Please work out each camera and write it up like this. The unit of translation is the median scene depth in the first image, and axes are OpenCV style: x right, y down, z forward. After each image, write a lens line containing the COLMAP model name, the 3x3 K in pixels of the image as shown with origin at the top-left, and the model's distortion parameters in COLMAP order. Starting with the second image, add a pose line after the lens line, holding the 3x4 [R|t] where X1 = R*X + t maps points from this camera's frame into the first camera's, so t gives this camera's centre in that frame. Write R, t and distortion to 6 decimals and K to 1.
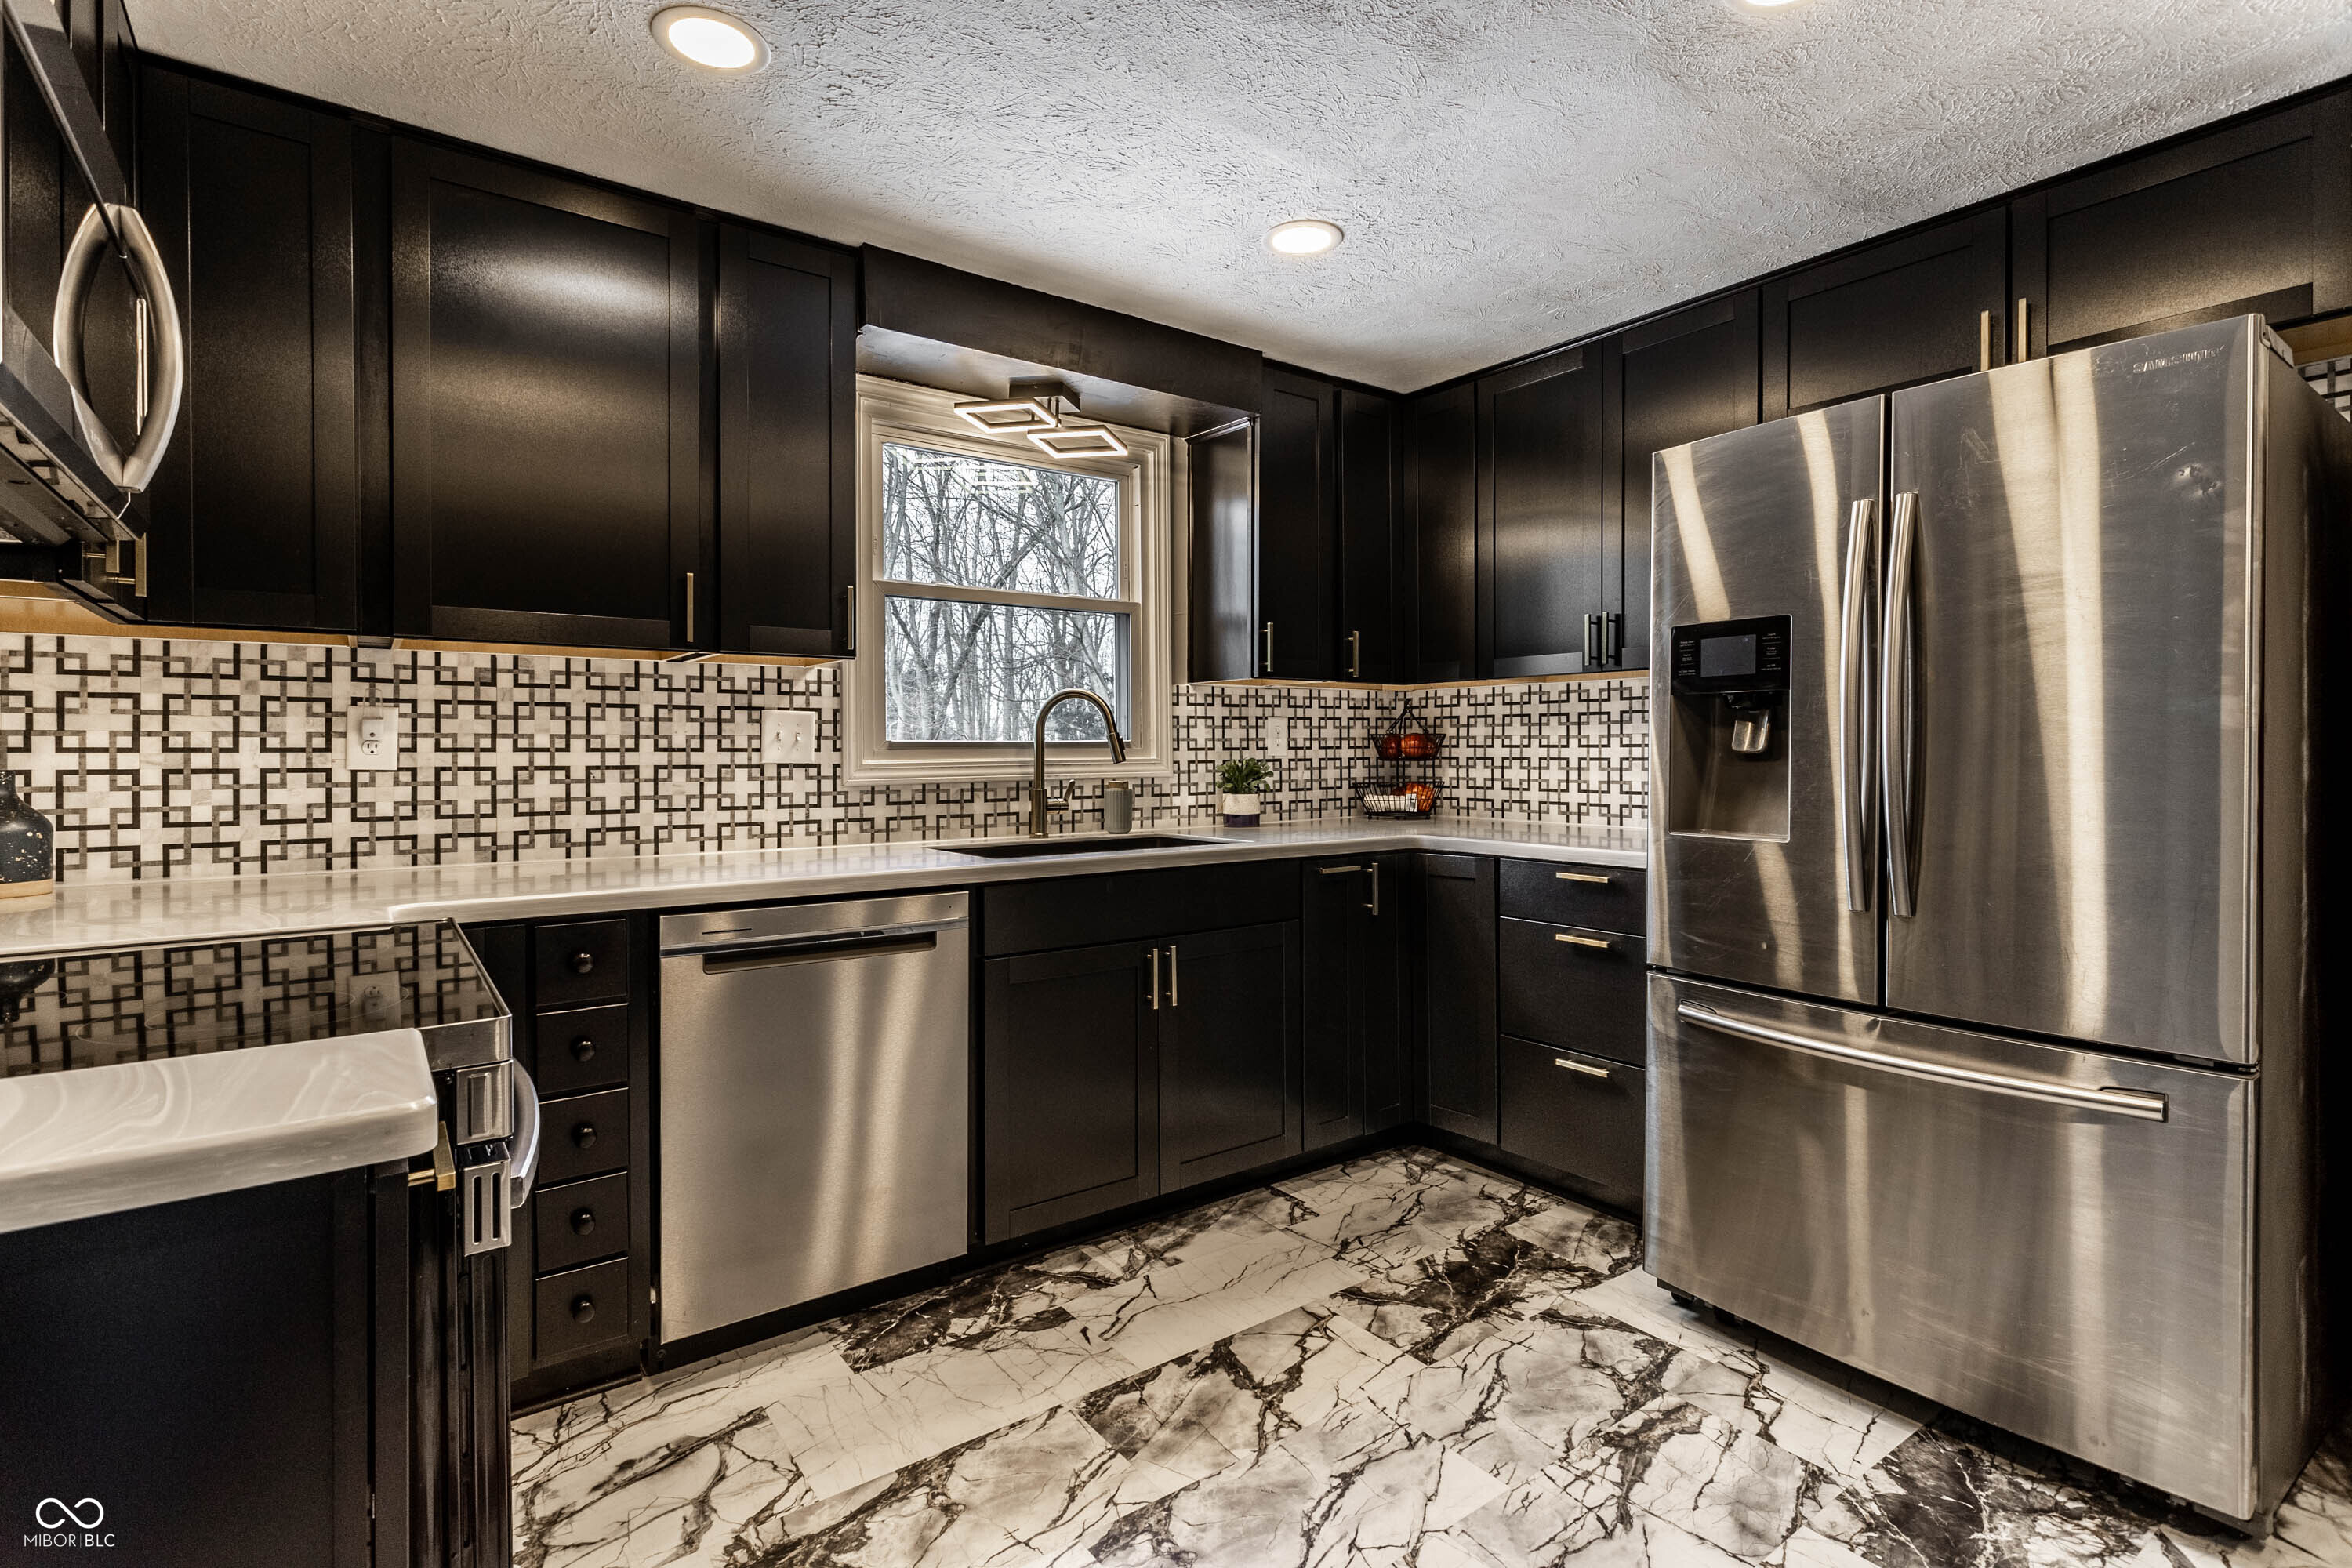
lens RADIAL K [[1114.4, 0, 1172.4], [0, 1114.4, 761.6], [0, 0, 1]] dist [0.001349, 0.000149]
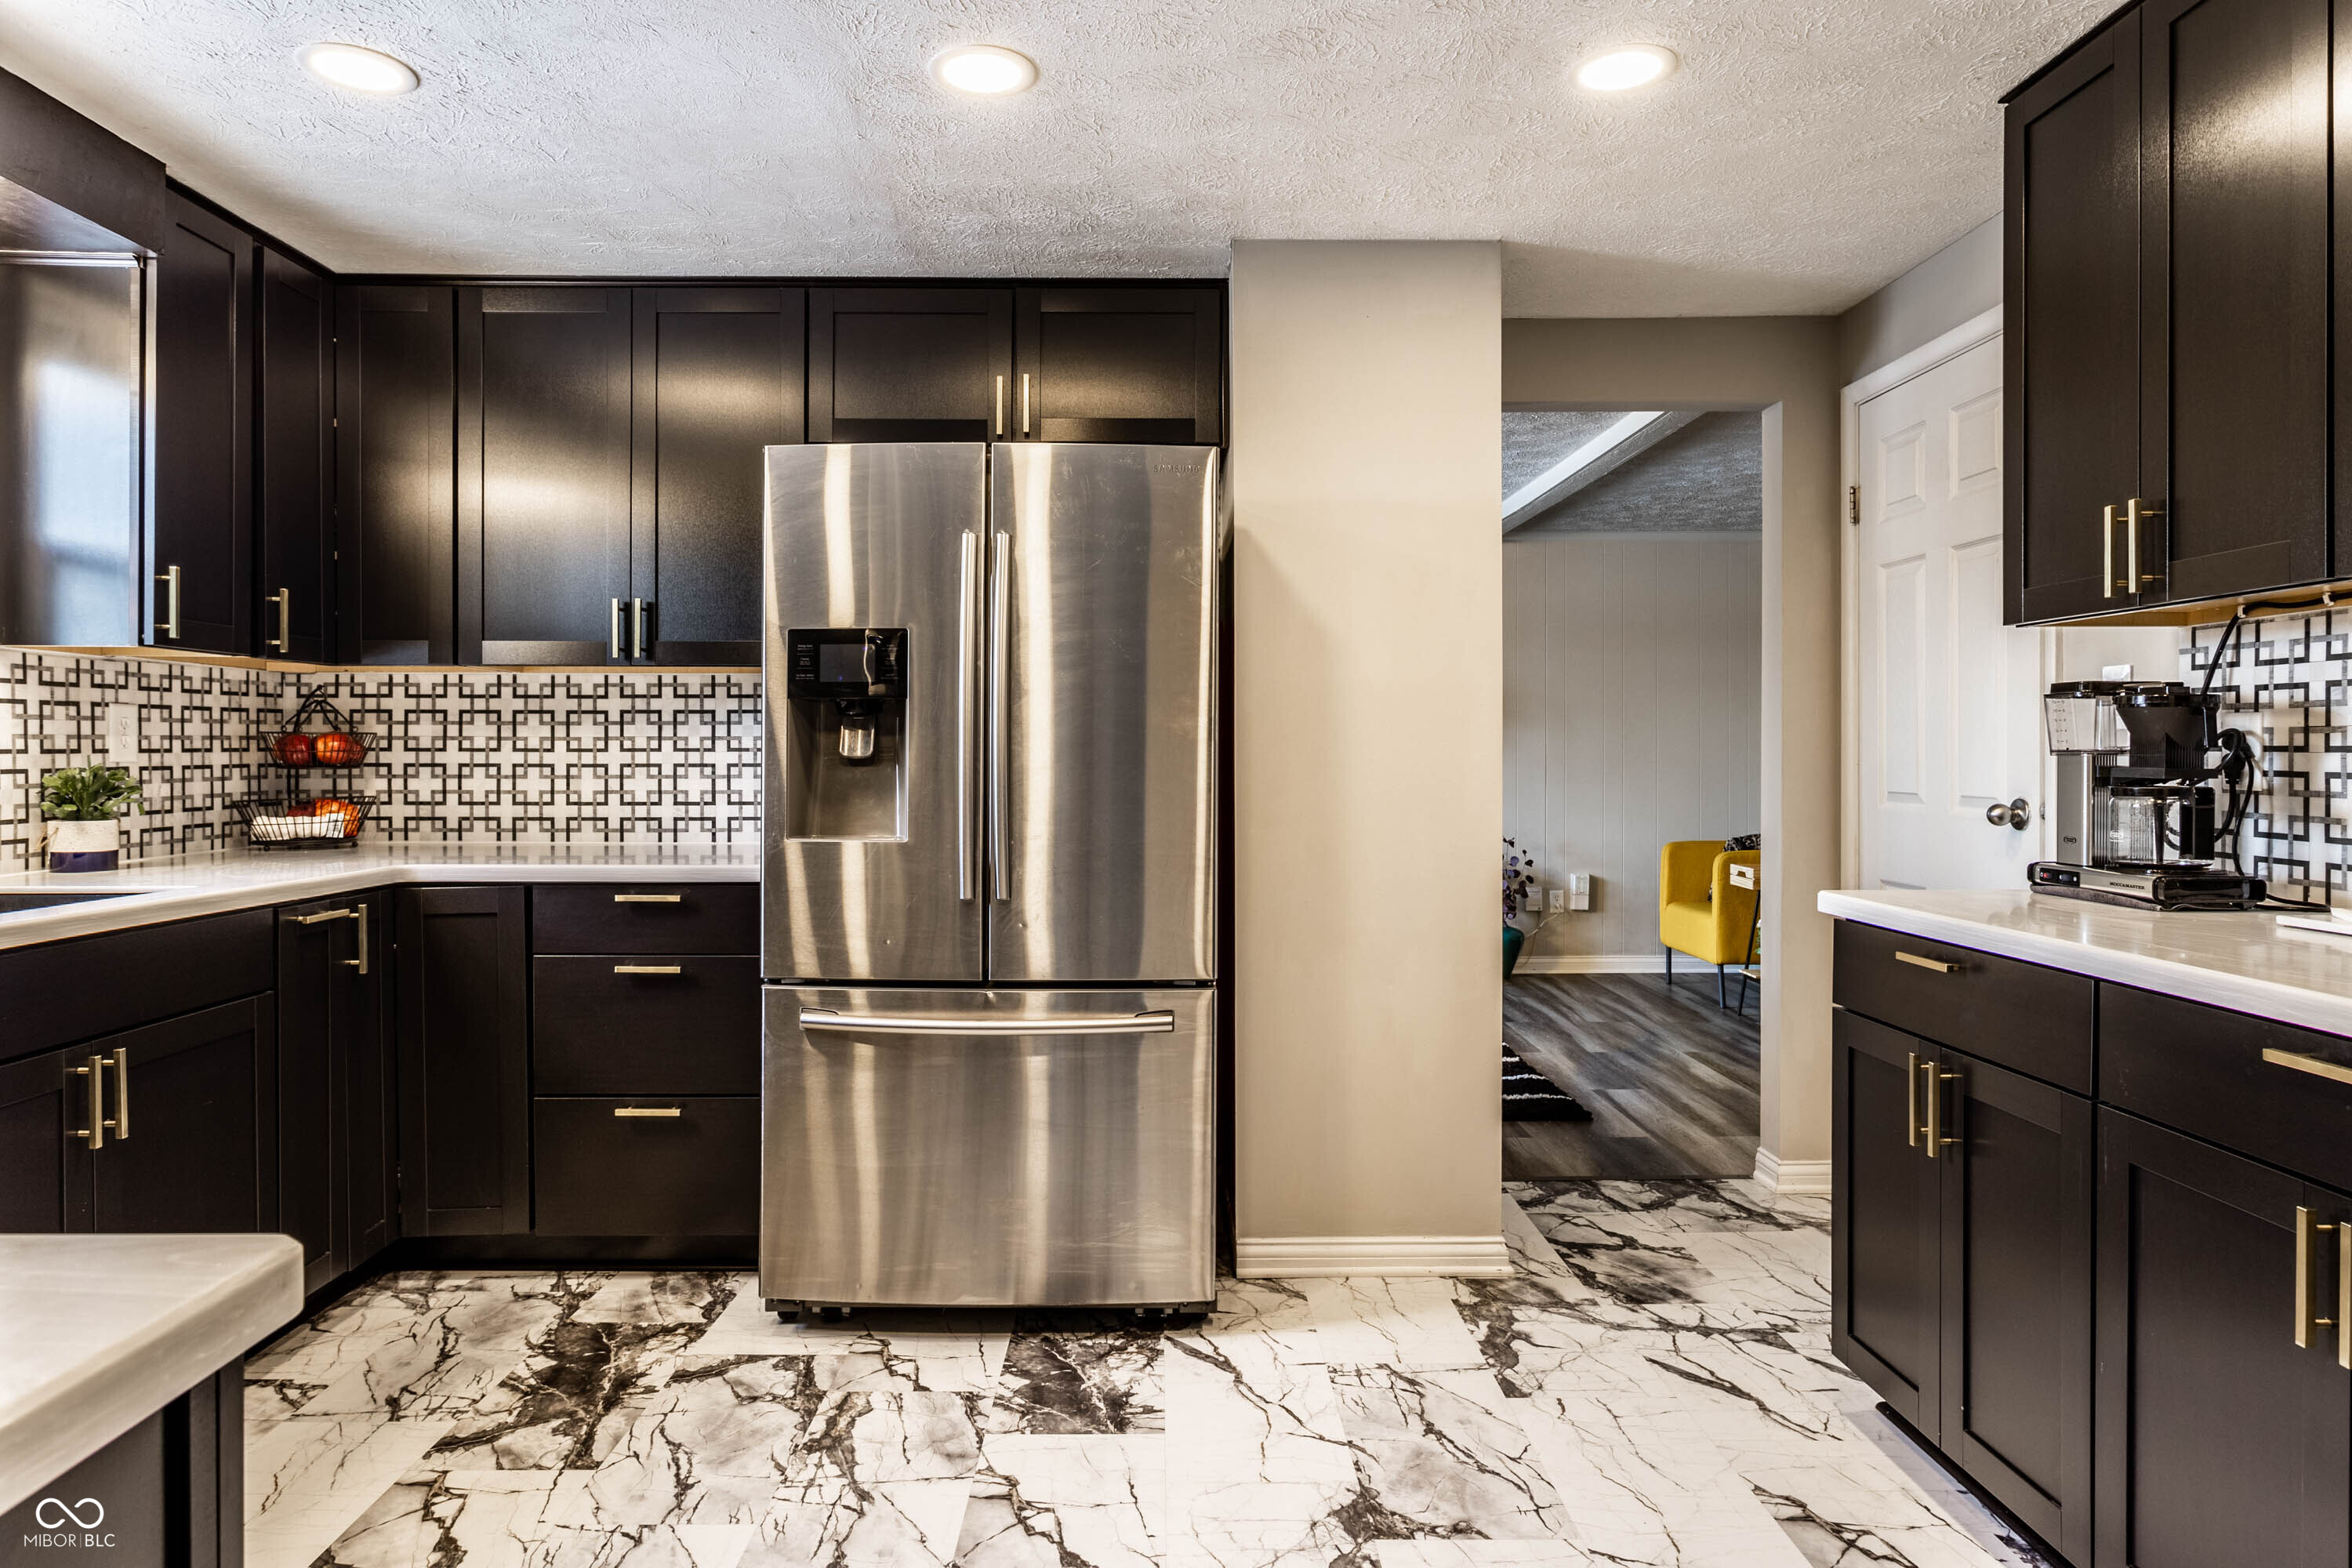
lens RADIAL K [[1430.4, 0, 1176.0], [0, 1430.4, 784.0], [0, 0, 1]] dist [-0.005981, -0.001611]
pose [[0.570531, -0.013668, 0.821162, -0.332331], [0.006052, 0.999904, 0.012439, 0.001324], [-0.821254, -0.002128, 0.570559, 0.004383]]
